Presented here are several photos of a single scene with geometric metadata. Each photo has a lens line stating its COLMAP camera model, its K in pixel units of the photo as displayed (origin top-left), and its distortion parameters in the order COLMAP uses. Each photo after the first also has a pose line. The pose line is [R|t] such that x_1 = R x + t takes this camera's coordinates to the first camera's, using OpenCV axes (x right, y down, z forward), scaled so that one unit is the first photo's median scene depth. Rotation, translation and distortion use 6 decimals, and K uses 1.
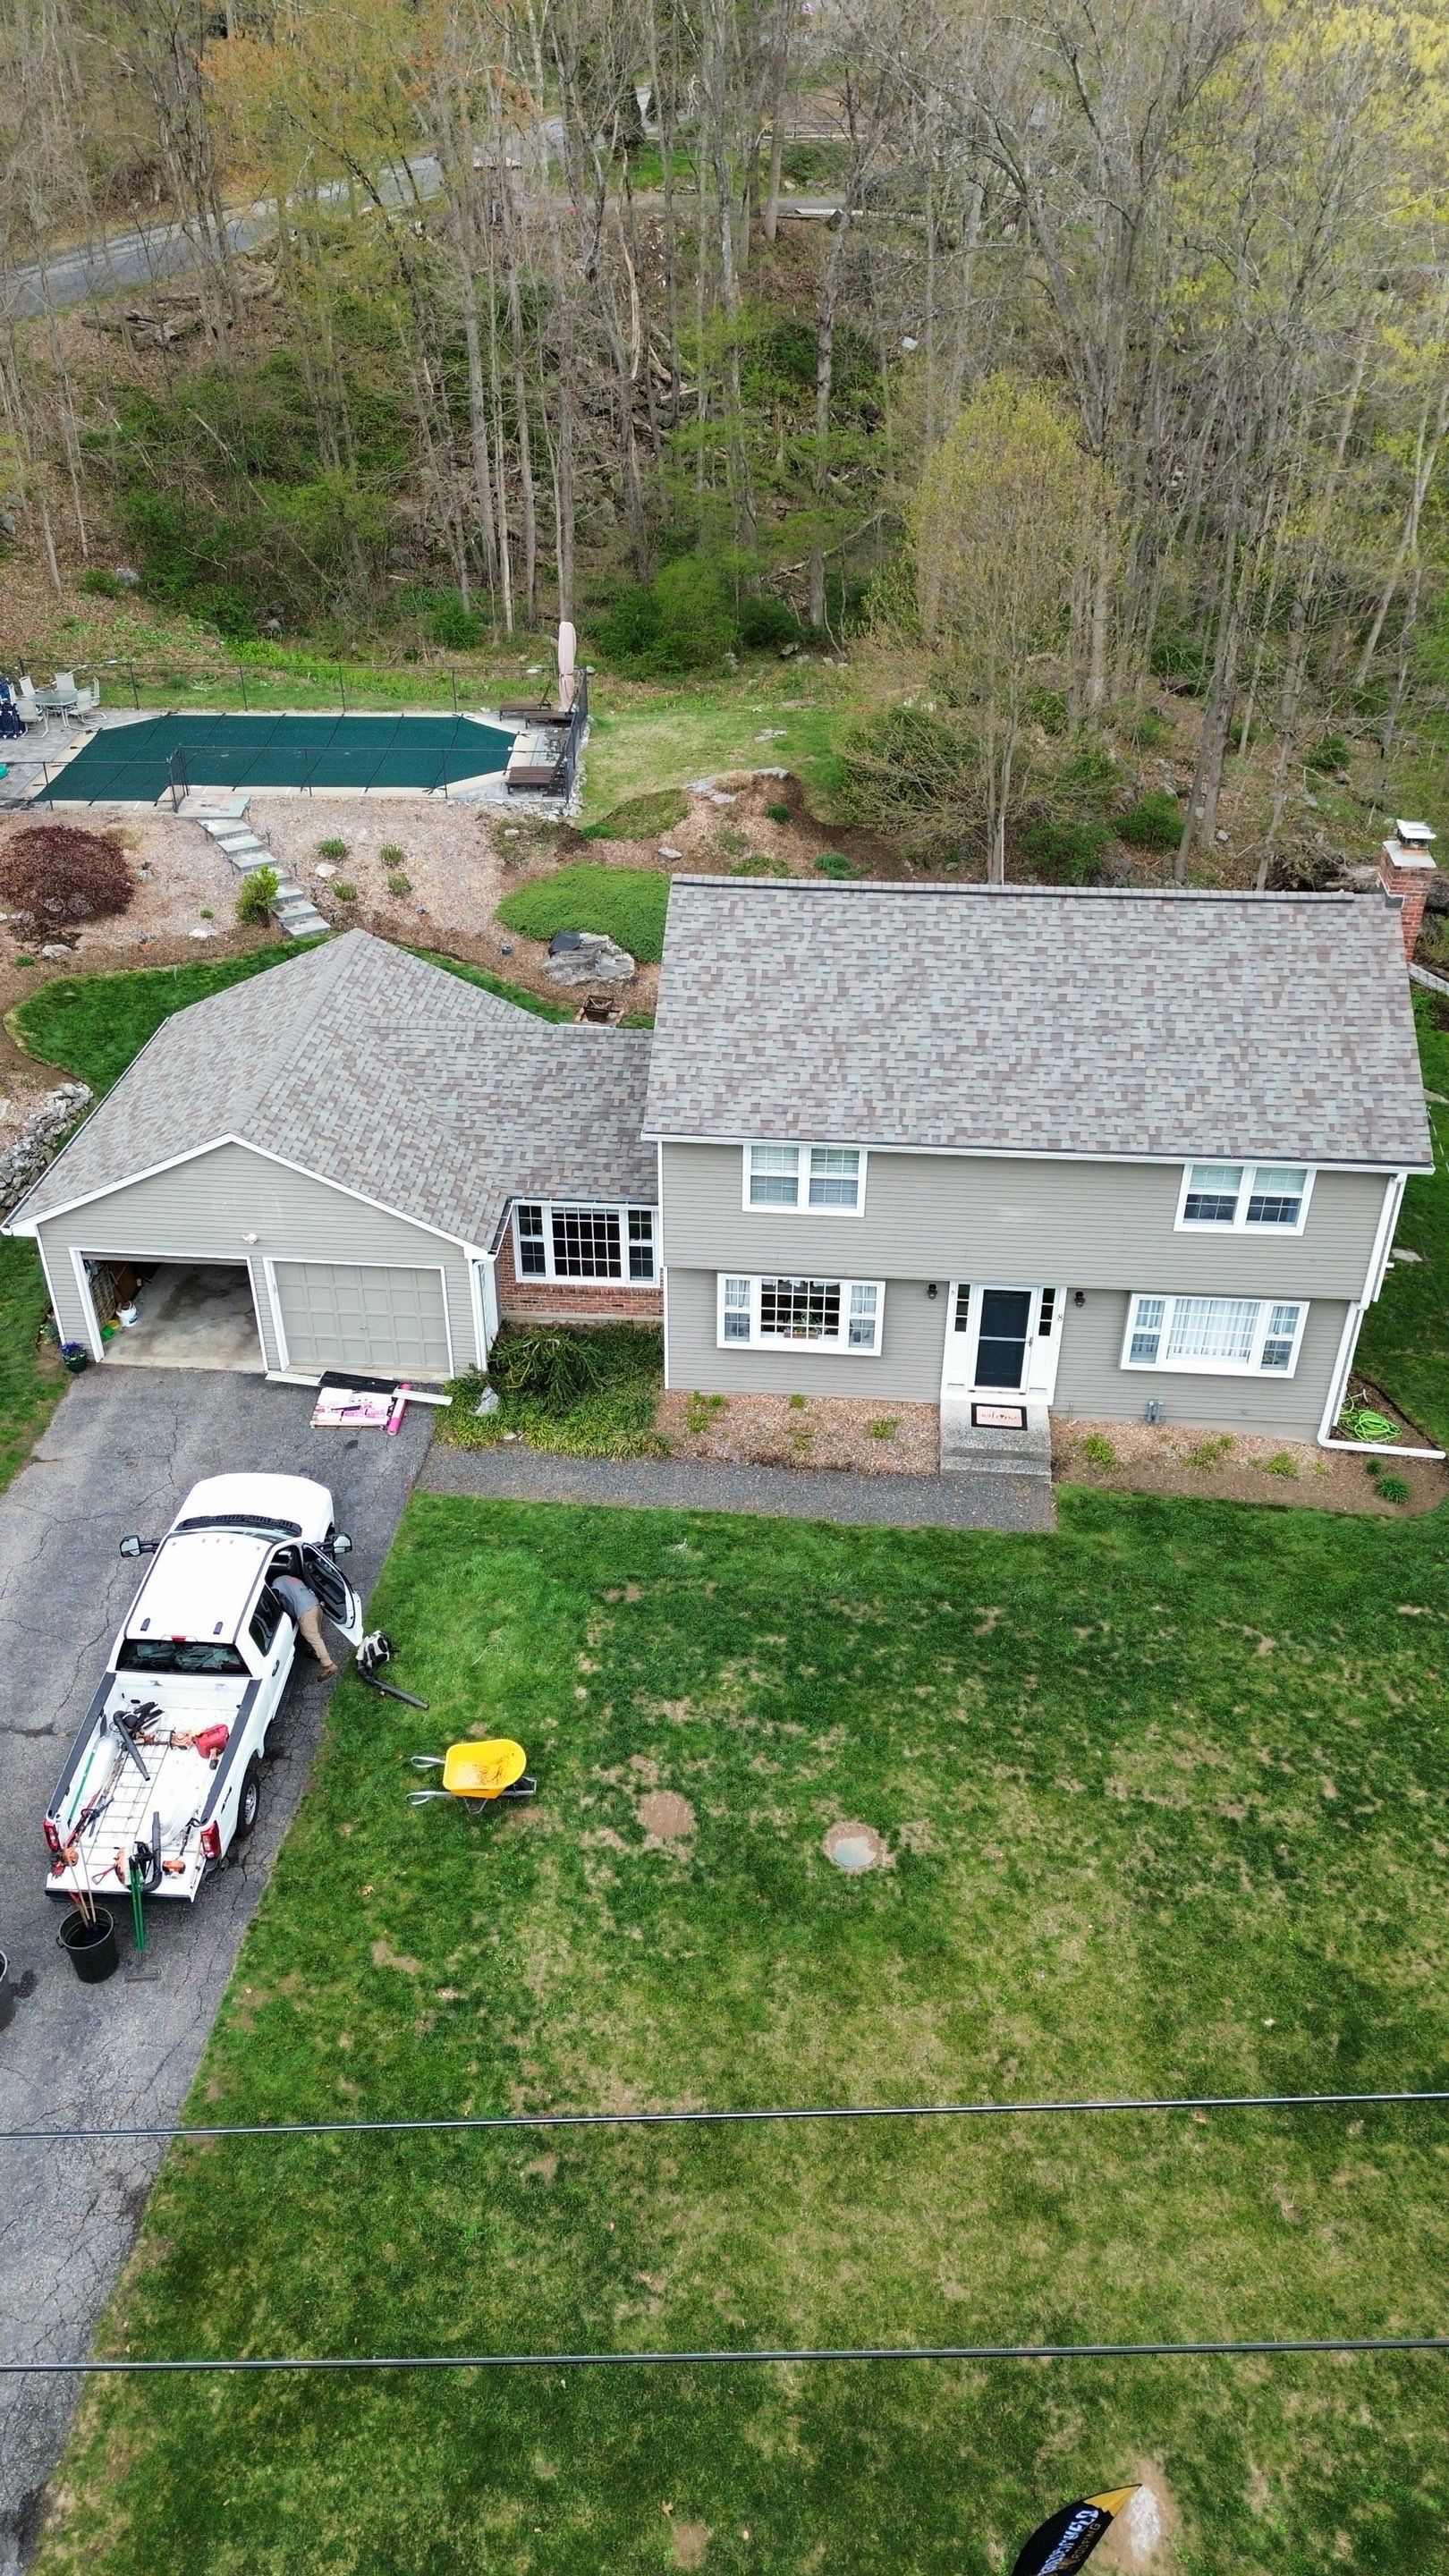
lens RADIAL K [[1812.7, 0, 724.5], [0, 1812.7, 1288.0], [0, 0, 1]] dist [0.071291, -0.064119]
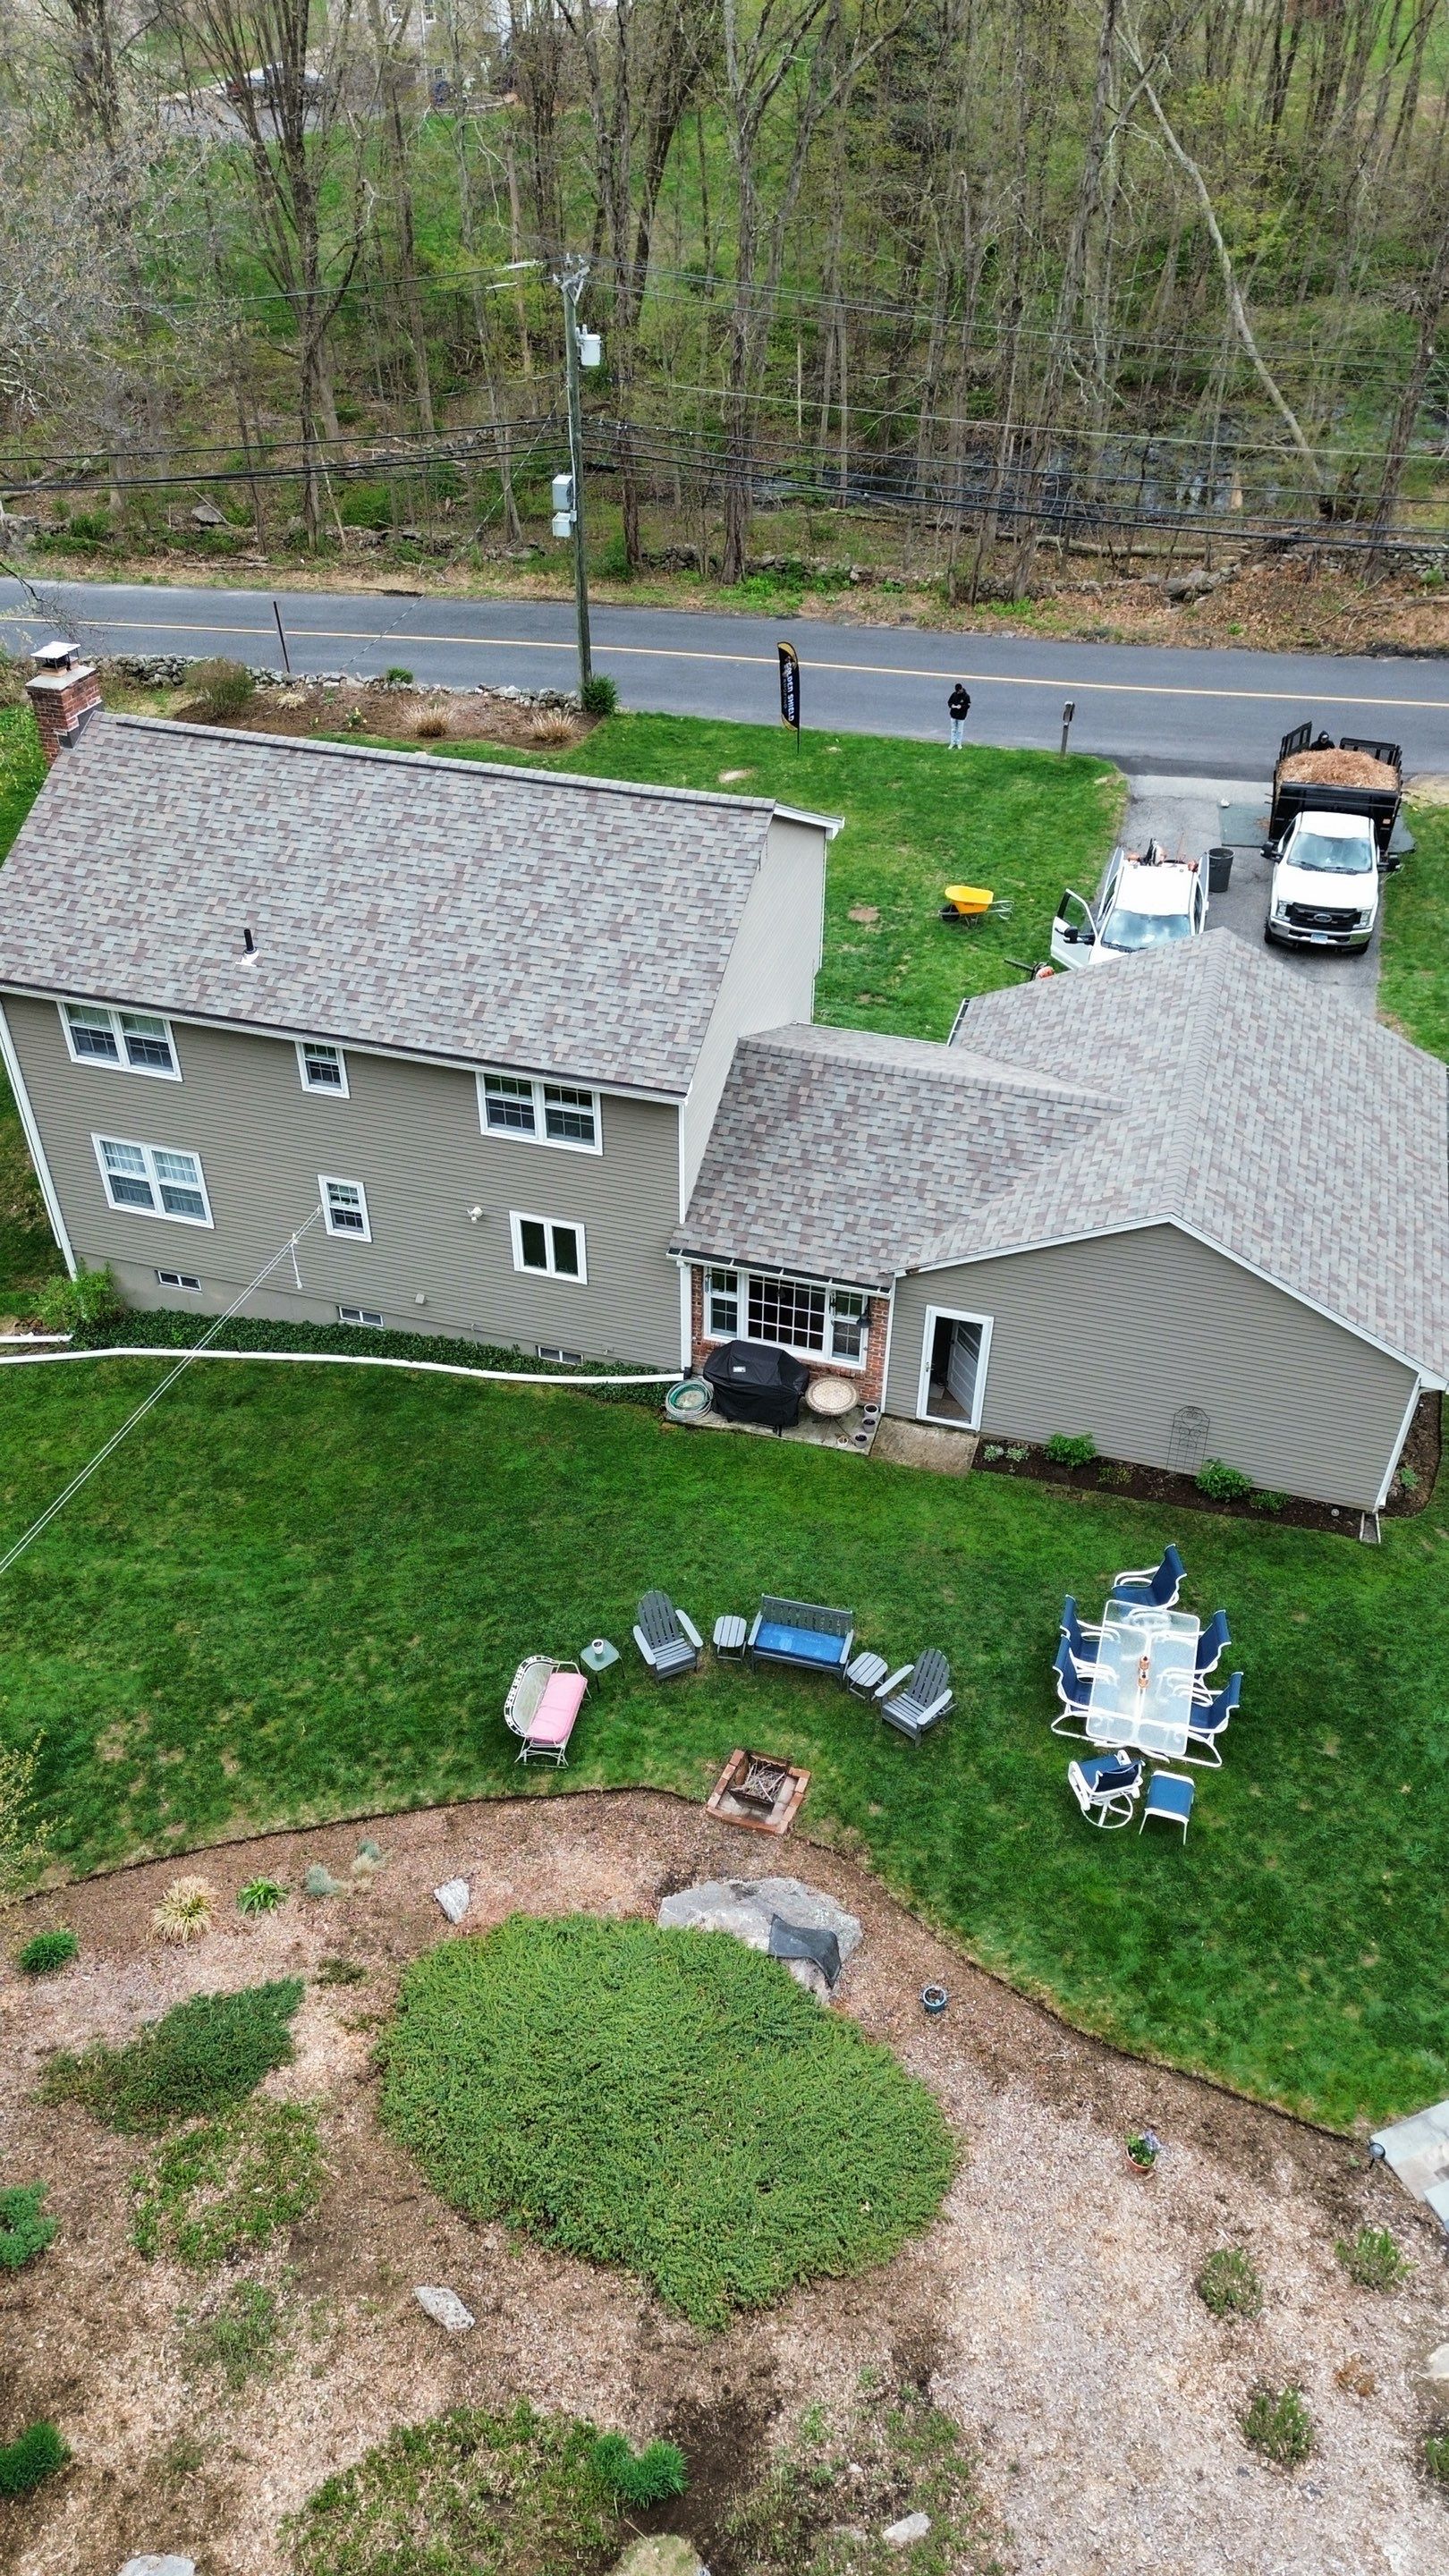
lens RADIAL K [[1812.7, 0, 724.5], [0, 1812.7, 1288.0], [0, 0, 1]] dist [0.071291, -0.064119]
pose [[-0.978583, -0.136436, 0.154147, -0.174897], [0.106414, 0.305727, 0.946154, -0.997942], [-0.176217, 0.942293, -0.284661, 1.477250]]
